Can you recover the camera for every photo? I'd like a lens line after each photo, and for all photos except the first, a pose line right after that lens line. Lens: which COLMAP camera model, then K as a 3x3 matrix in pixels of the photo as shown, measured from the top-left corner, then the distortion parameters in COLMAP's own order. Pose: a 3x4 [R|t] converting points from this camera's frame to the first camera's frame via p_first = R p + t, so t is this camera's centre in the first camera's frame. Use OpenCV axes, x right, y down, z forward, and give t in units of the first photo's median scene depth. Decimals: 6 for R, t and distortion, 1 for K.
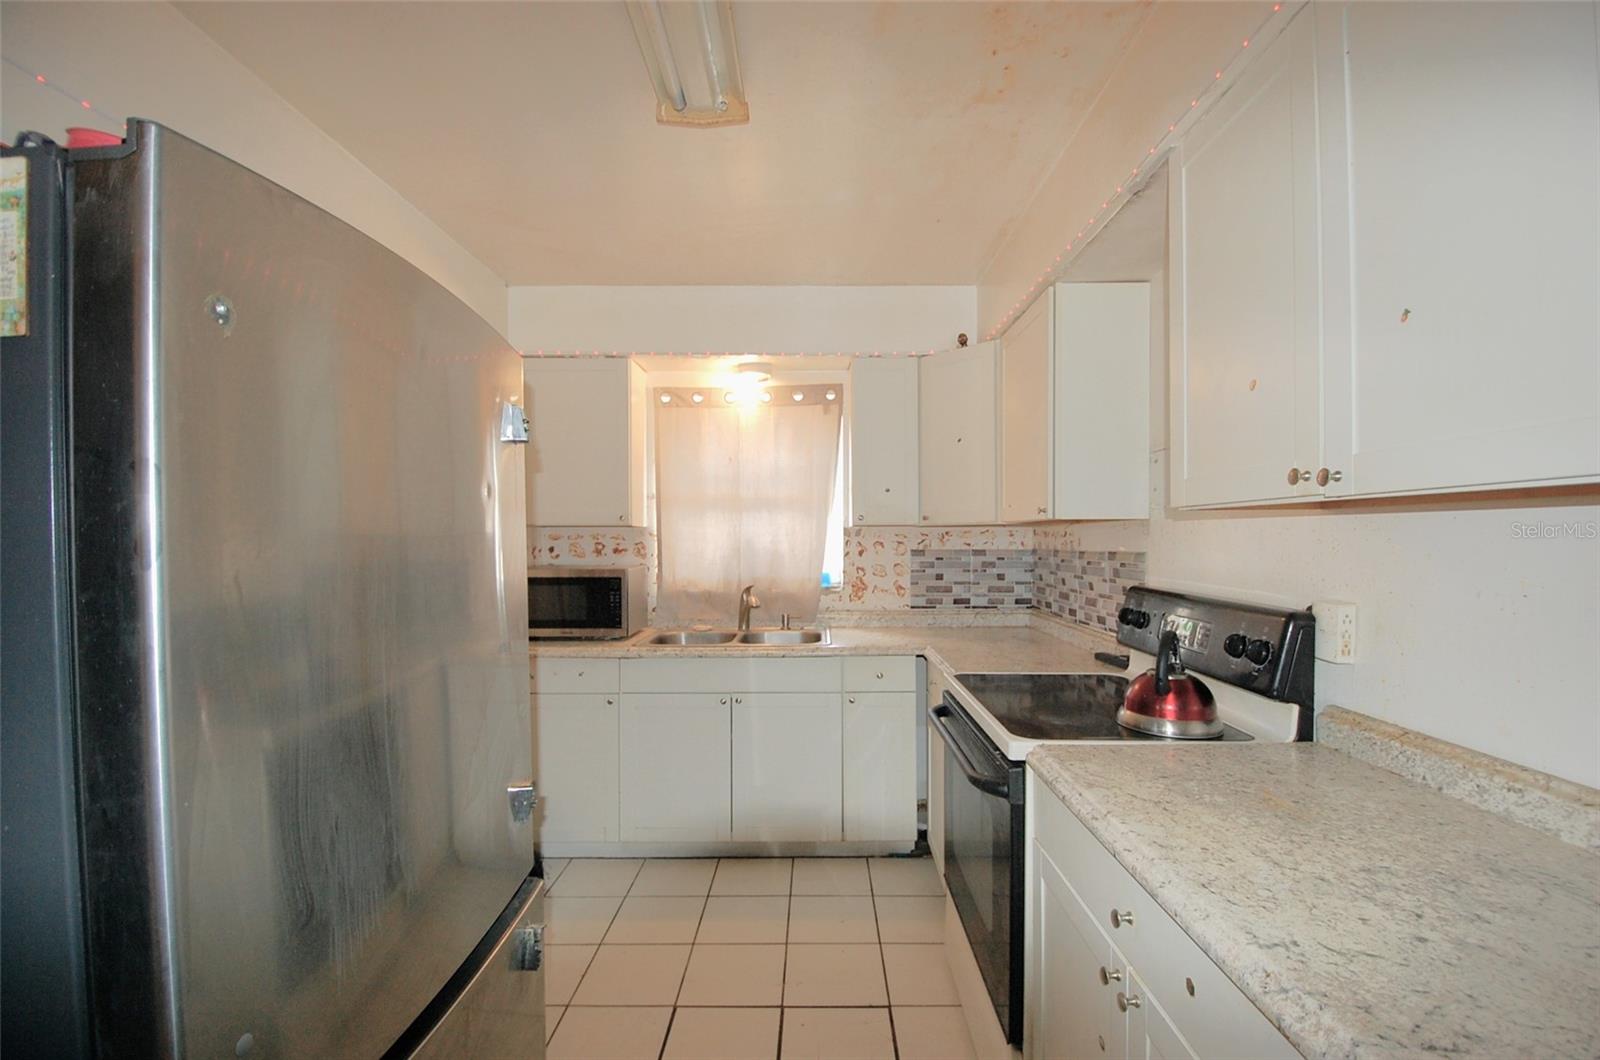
lens RADIAL K [[694.4, 0, 798.5], [0, 694.4, 550.0], [0, 0, 1]] dist [0.014091, -0.024497]
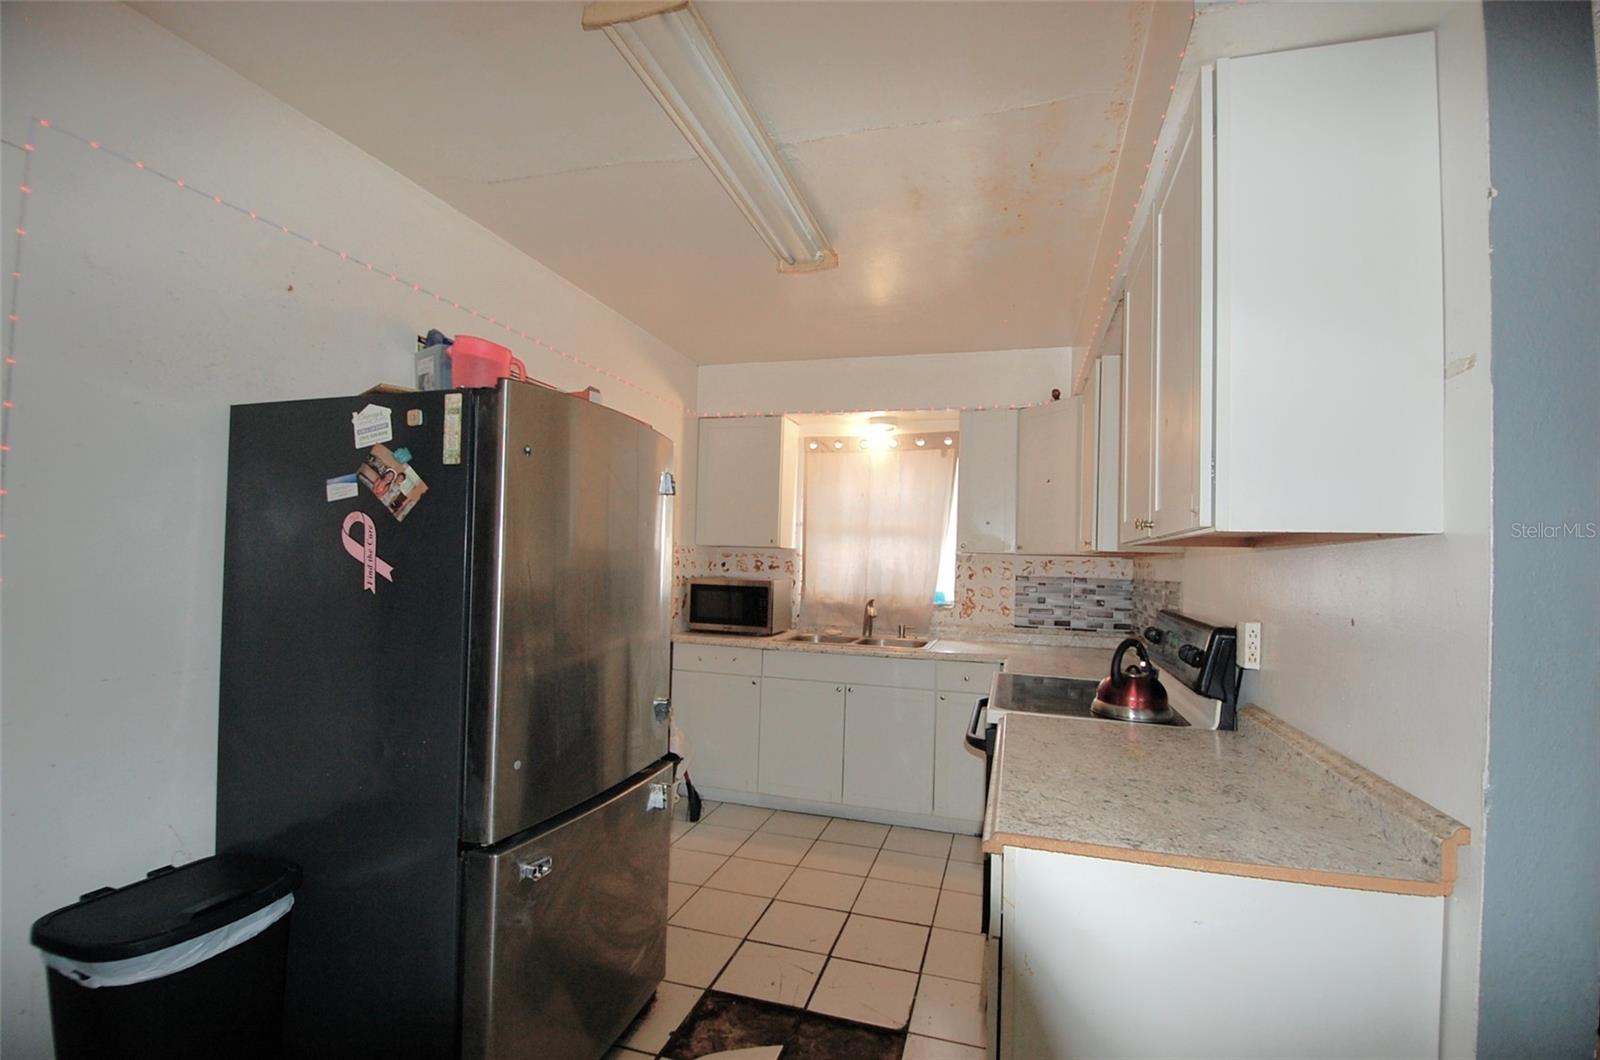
lens RADIAL K [[694.4, 0, 798.5], [0, 694.4, 550.0], [0, 0, 1]] dist [0.014091, -0.024497]
pose [[0.959373, 0.028562, -0.280690, 0.139878], [-0.038596, 0.998796, -0.030284, 0.006668], [0.279487, 0.039887, 0.959321, -0.193385]]
